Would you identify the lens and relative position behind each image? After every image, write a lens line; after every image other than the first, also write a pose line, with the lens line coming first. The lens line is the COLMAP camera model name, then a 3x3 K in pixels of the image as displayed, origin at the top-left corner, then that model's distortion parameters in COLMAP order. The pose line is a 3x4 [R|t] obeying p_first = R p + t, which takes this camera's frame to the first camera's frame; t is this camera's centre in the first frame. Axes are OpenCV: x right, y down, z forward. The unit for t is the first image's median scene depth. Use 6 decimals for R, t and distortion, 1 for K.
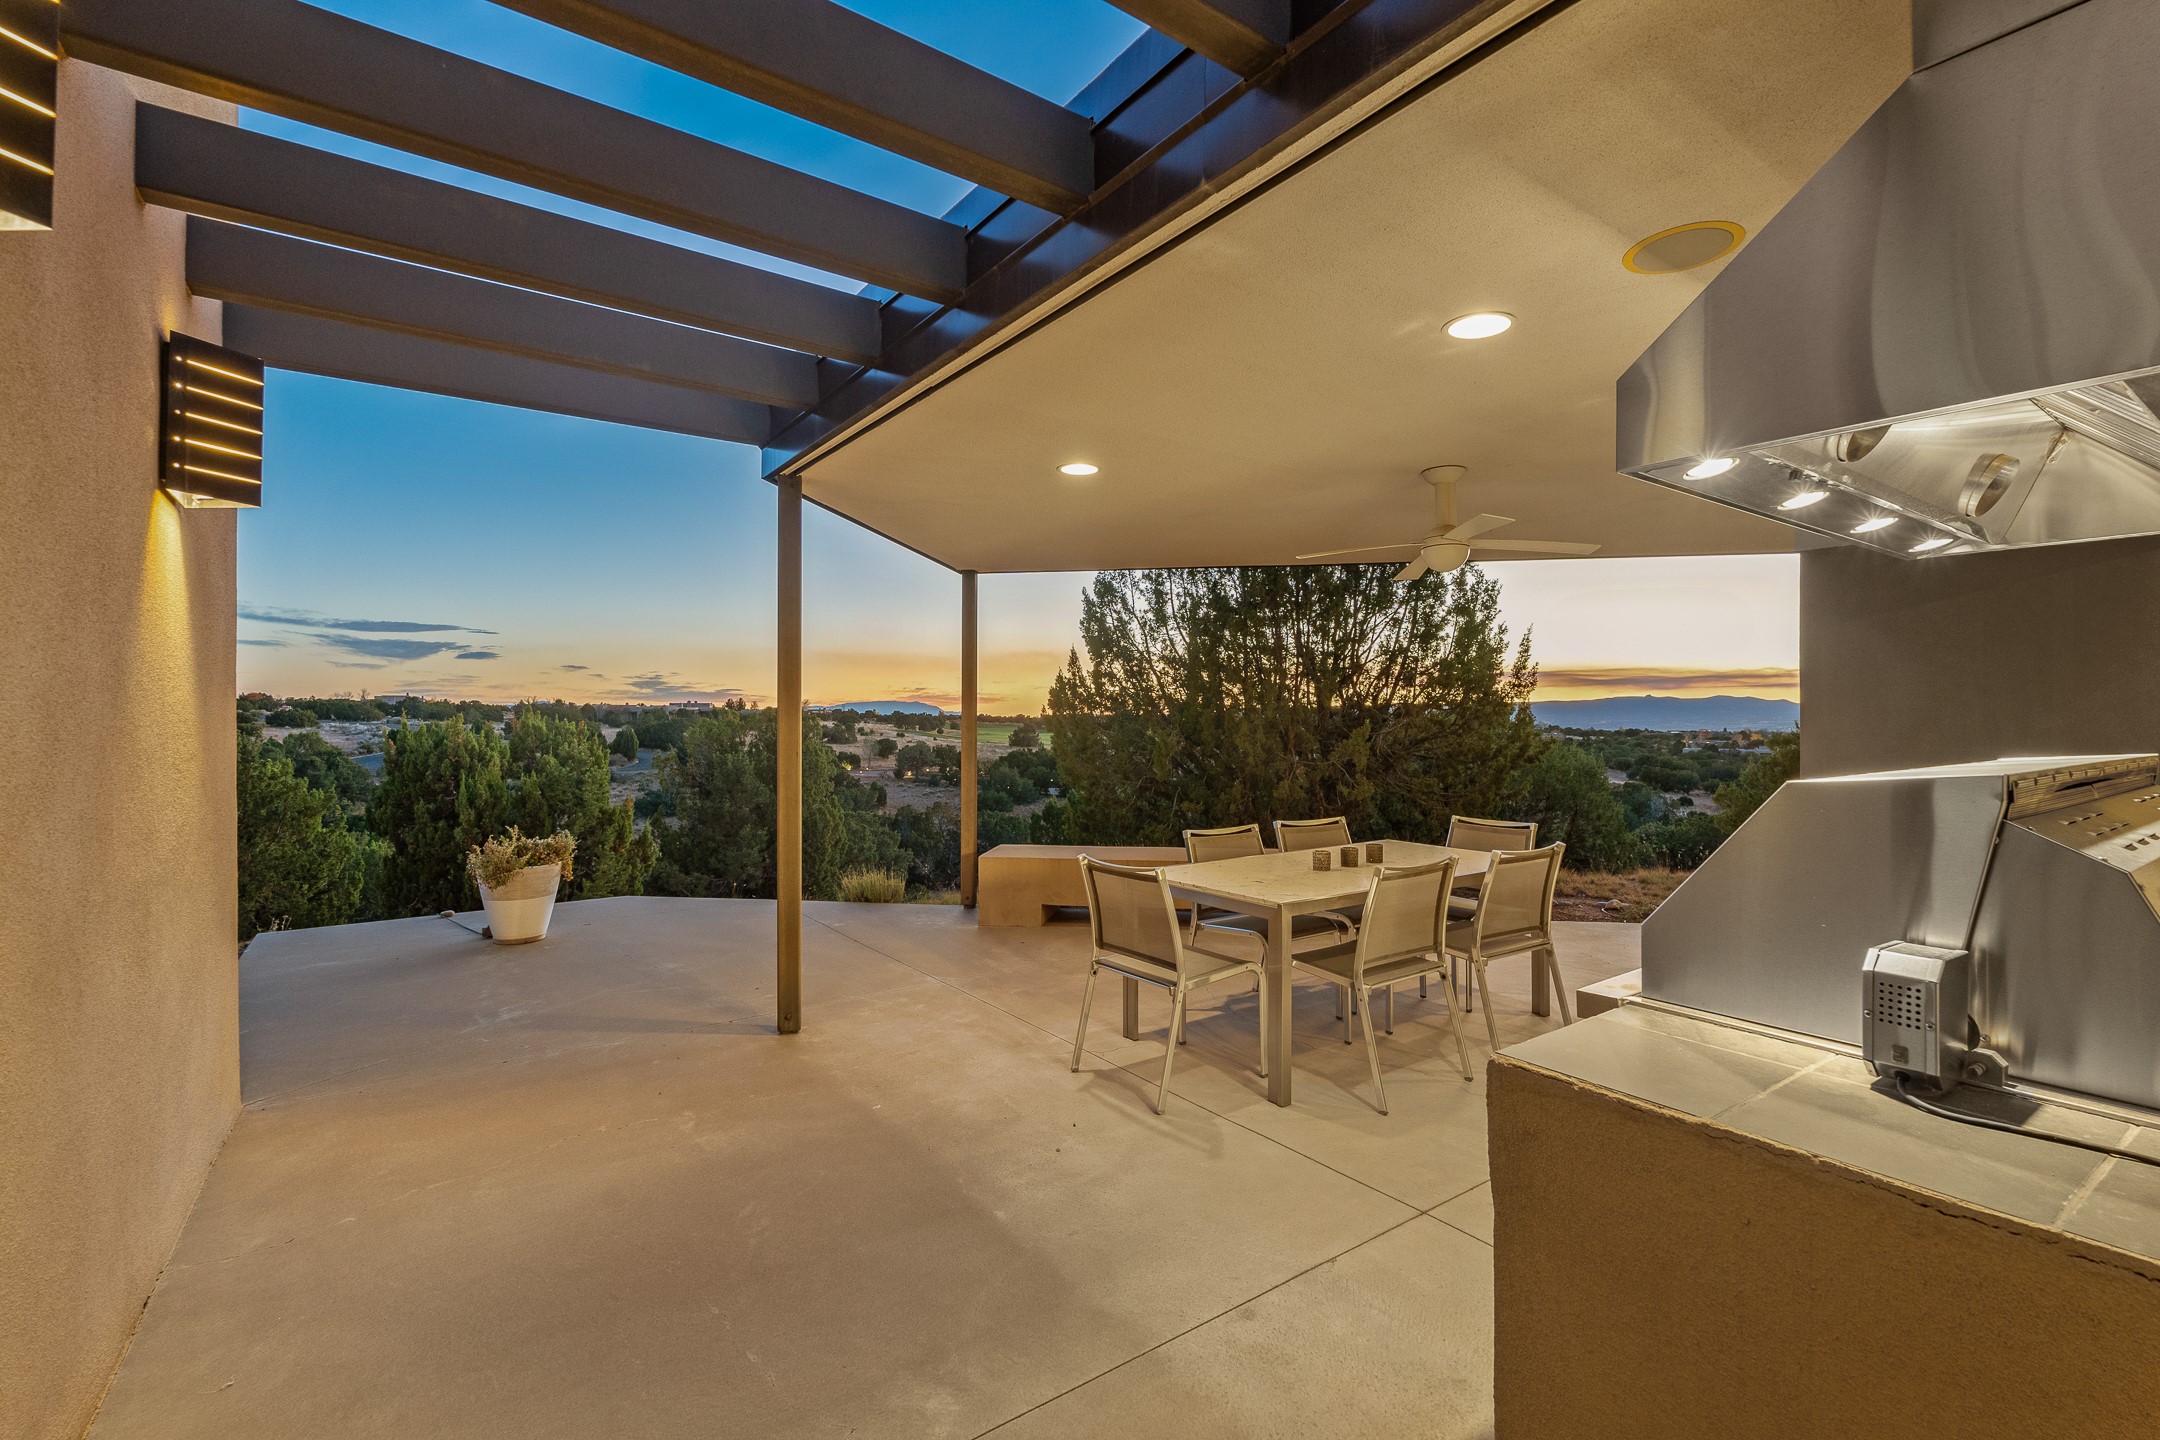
lens RADIAL K [[968.2, 0, 1089.2], [0, 968.2, 718.2], [0, 0, 1]] dist [0.000650, 0.000249]
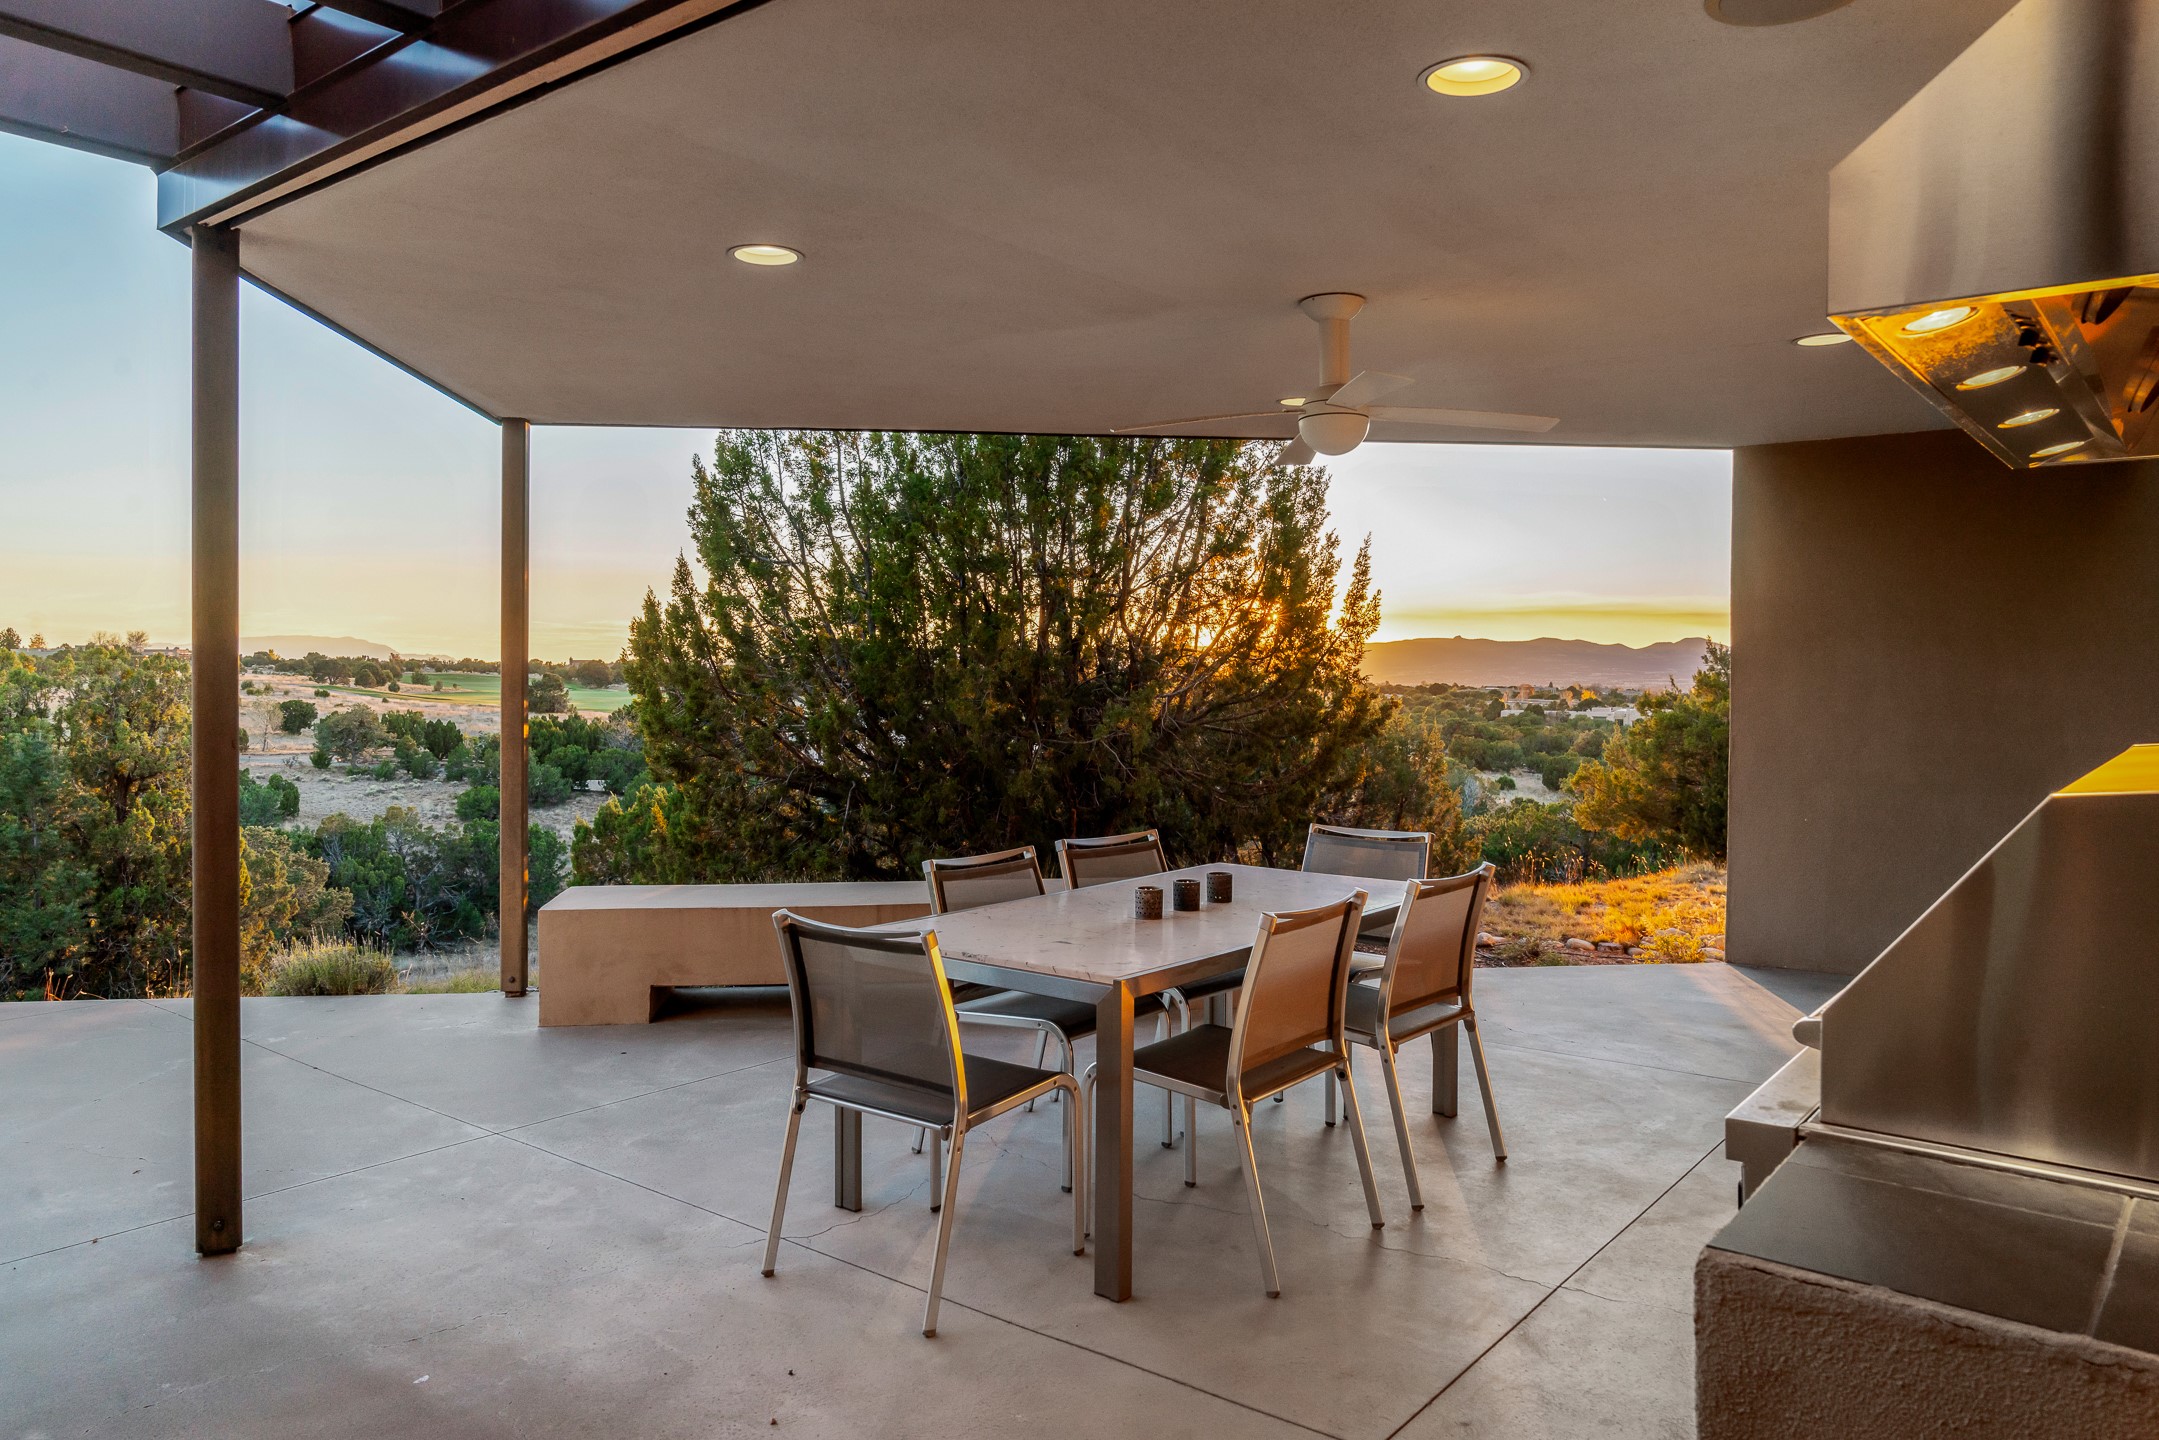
lens RADIAL K [[1508.6, 0, 1044.8], [0, 1508.6, 683.9], [0, 0, 1]] dist [-0.011098, 0.009261]
pose [[0.966141, 0.000228, 0.258013, -0.047700], [-0.003291, 0.999929, 0.011440, -0.004151], [-0.257992, -0.011902, 0.966074, 0.039010]]
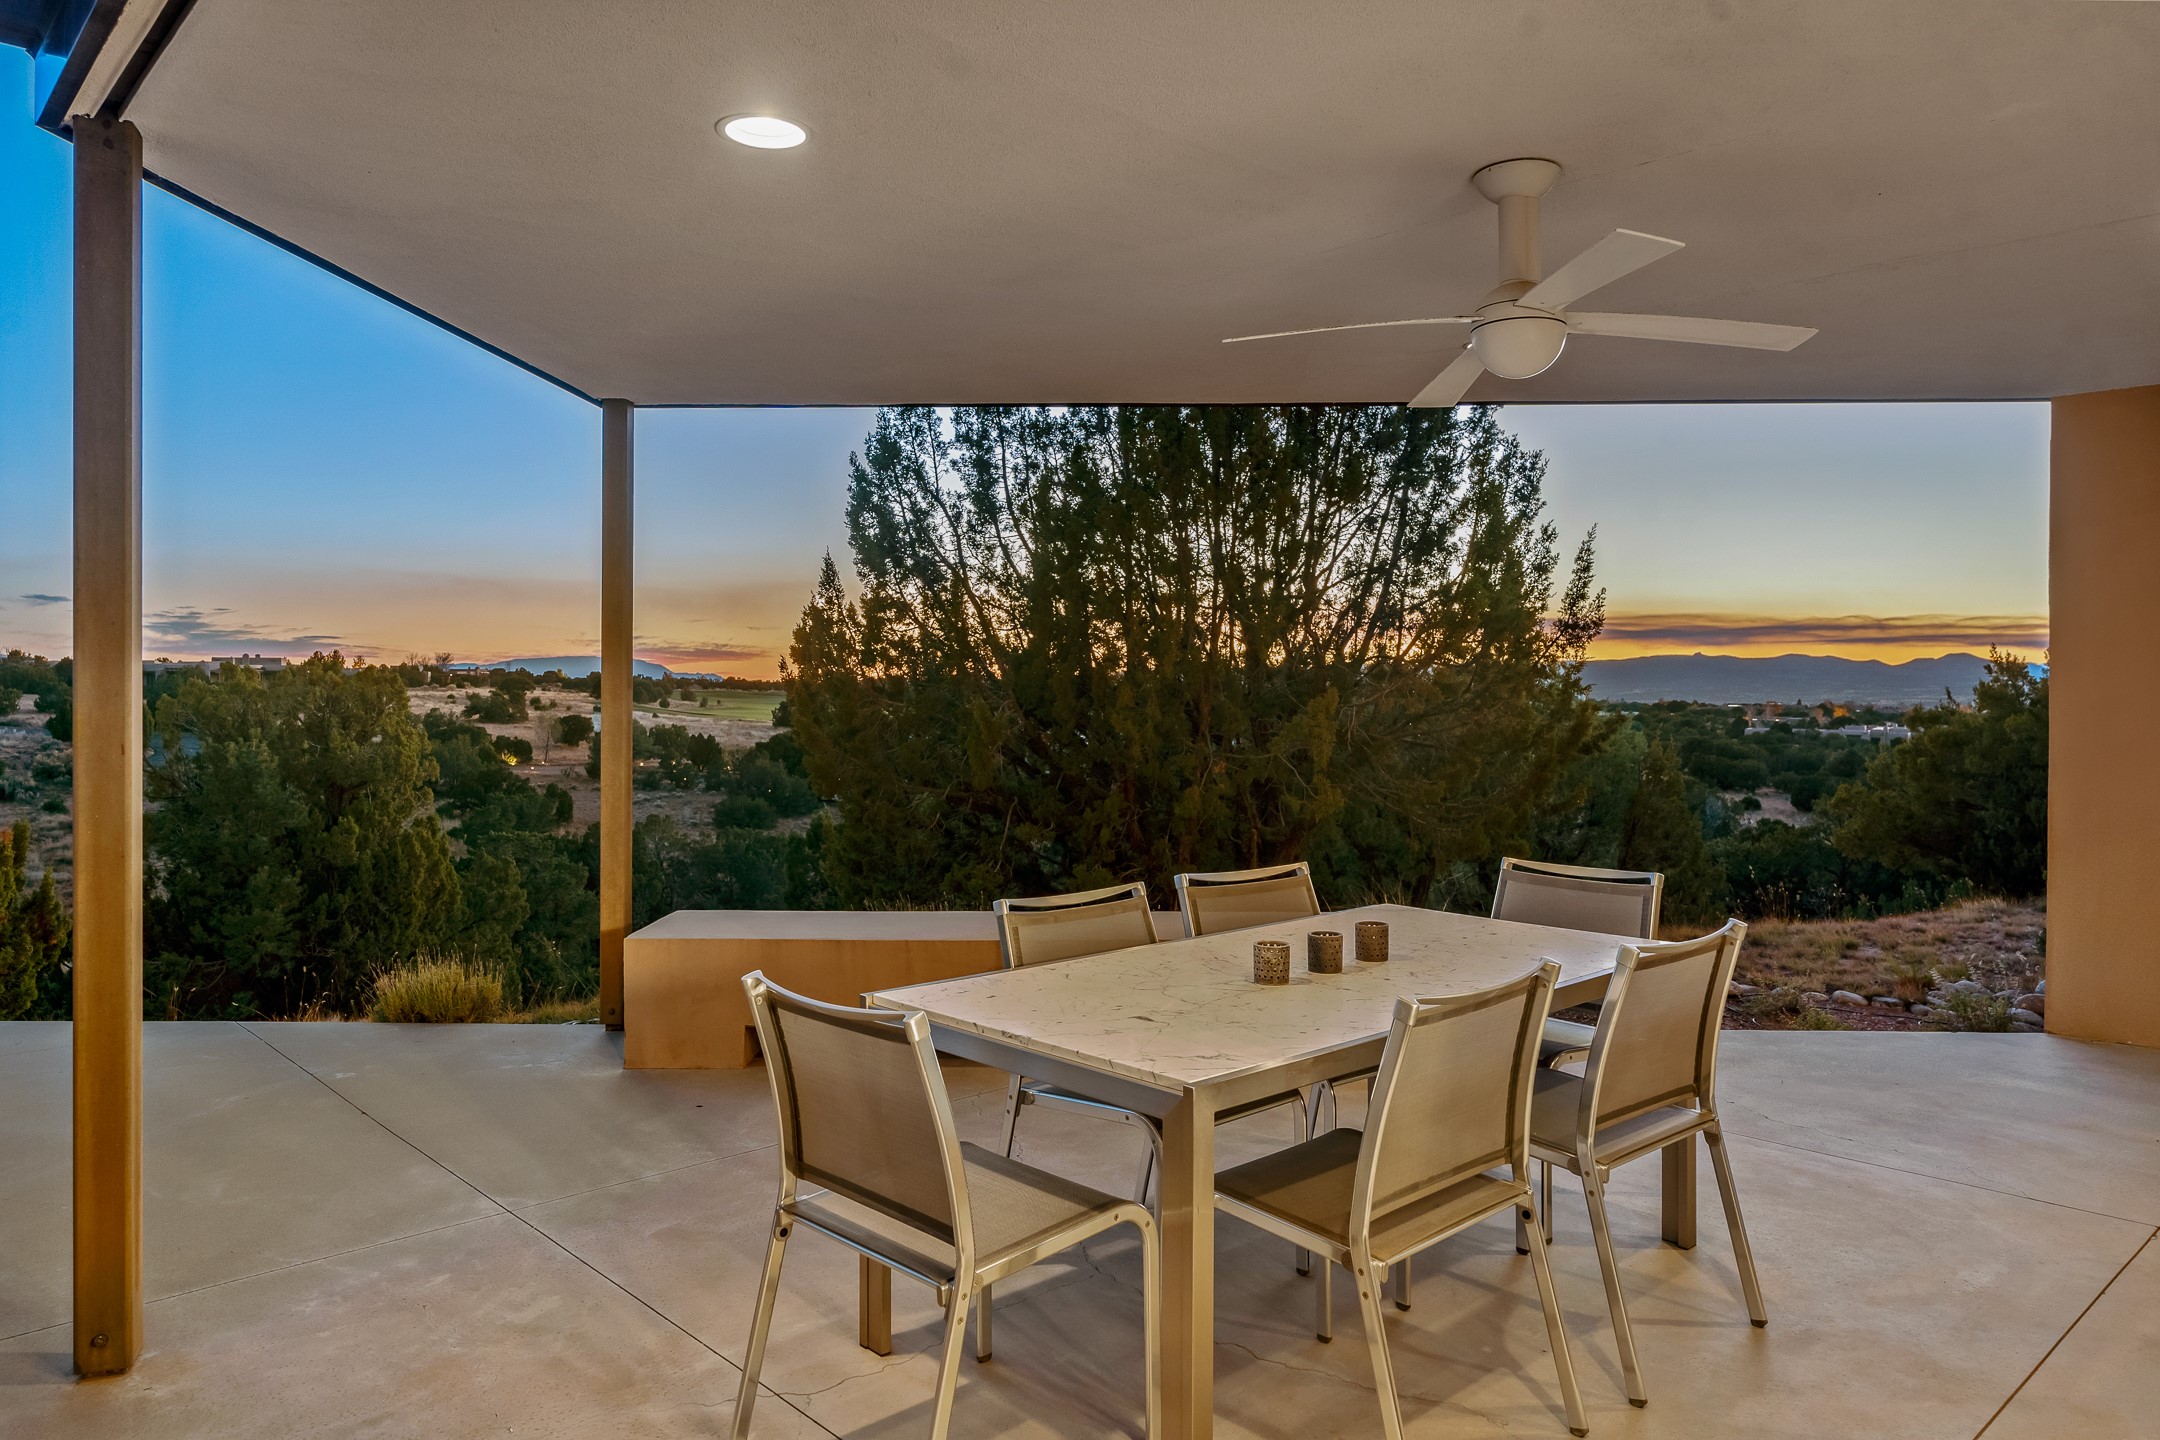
lens RADIAL K [[1430.1, 0, 1078.7], [0, 1430.1, 698.8], [0, 0, 1]] dist [0.022675, -0.007899]
pose [[0.992727, 0.001011, 0.120383, 0.033239], [-0.002178, 0.999952, 0.009569, 0.004217], [-0.120367, -0.009762, 0.992681, 0.174634]]
